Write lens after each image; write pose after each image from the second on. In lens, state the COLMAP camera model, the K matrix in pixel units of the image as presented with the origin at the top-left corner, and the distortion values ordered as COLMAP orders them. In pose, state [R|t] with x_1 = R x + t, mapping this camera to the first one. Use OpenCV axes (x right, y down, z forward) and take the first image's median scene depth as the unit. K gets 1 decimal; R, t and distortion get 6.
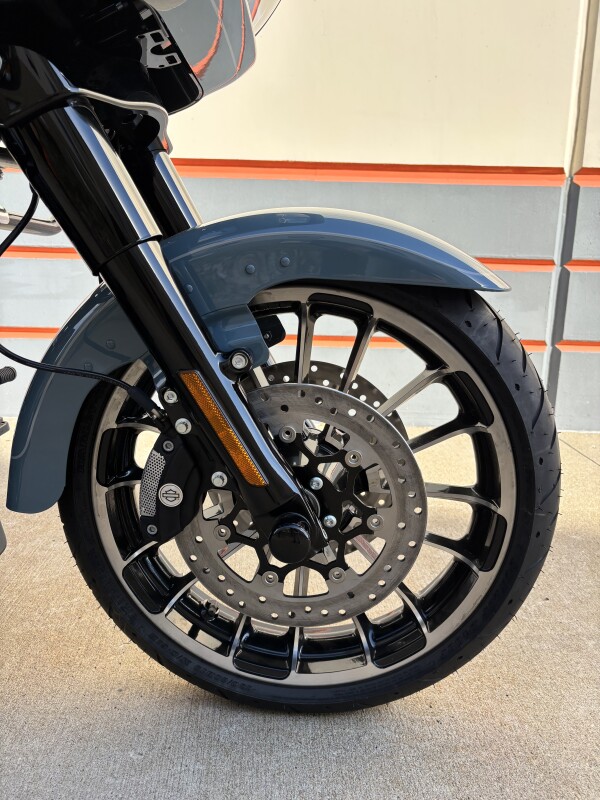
lens RADIAL K [[616.5, 0, 293.9], [0, 616.5, 401.9], [0, 0, 1]] dist [0.017687, -0.024935]
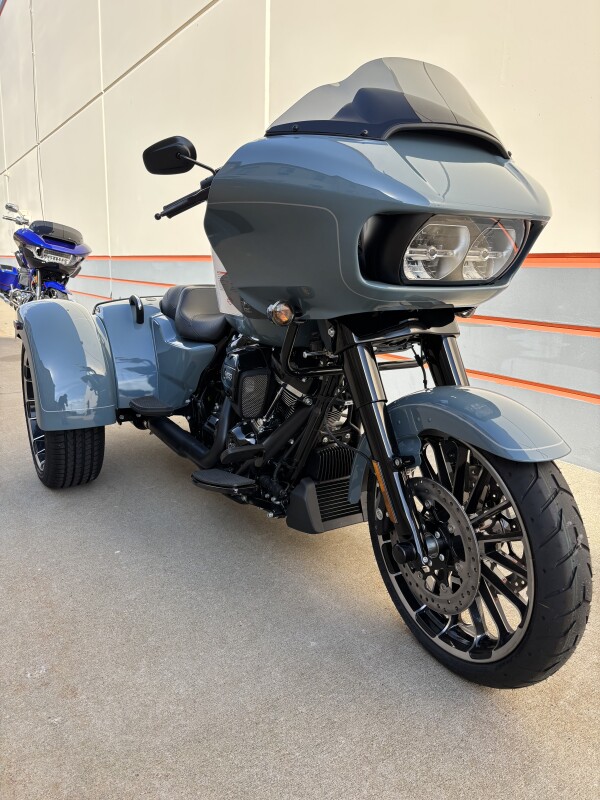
lens RADIAL K [[616.5, 0, 297.0], [0, 616.5, 397.4], [0, 0, 1]] dist [0.017687, -0.024935]
pose [[0.533854, 0.169028, -0.828511, 1.223723], [-0.172771, 0.980951, 0.088802, -0.350445], [0.827738, 0.095735, 0.552887, -0.414335]]
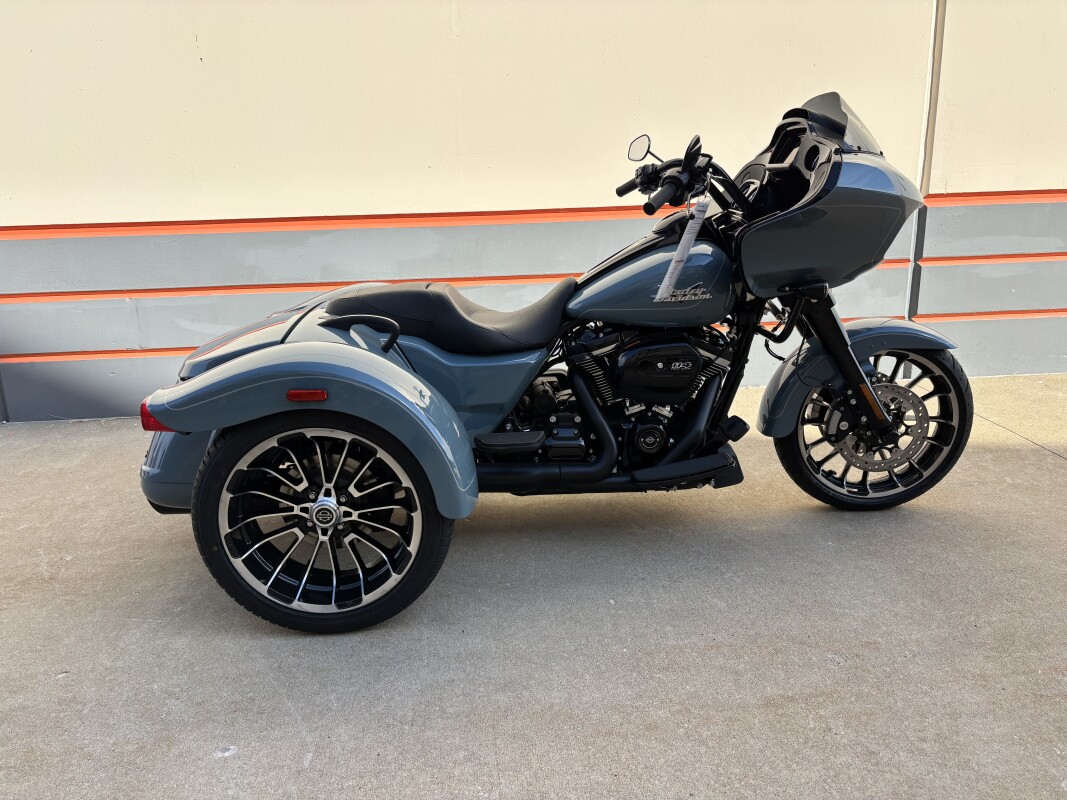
lens RADIAL K [[822.3, 0, 529.0], [0, 822.3, 388.7], [0, 0, 1]] dist [0.017687, -0.024935]
pose [[0.995947, -0.068994, 0.057705, -1.709666], [0.065593, 0.996107, 0.058890, -0.311354], [-0.061544, -0.054866, 0.996595, -2.484766]]
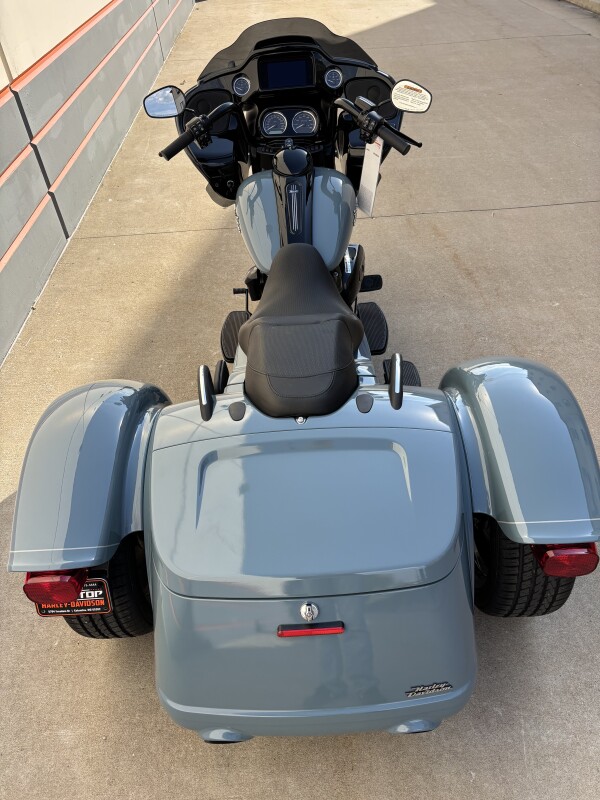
lens RADIAL K [[616.5, 0, 297.9], [0, 616.5, 397.6], [0, 0, 1]] dist [0.017687, -0.024935]
pose [[-0.056094, -0.669294, 0.740877, -3.806095], [0.261666, 0.706254, 0.657827, -1.919920], [-0.963527, 0.230762, 0.135515, 0.767033]]
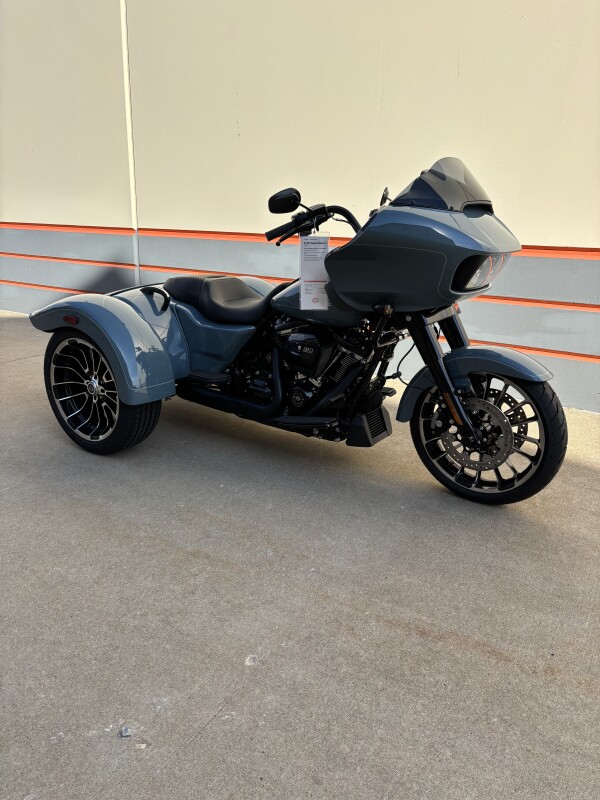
lens RADIAL K [[616.5, 0, 294.1], [0, 616.5, 398.5], [0, 0, 1]] dist [0.017687, -0.024935]
pose [[0.837306, 0.153593, -0.524716, 0.886590], [-0.110039, 0.987432, 0.113445, -0.286265], [0.535546, -0.037249, 0.843684, -2.302600]]
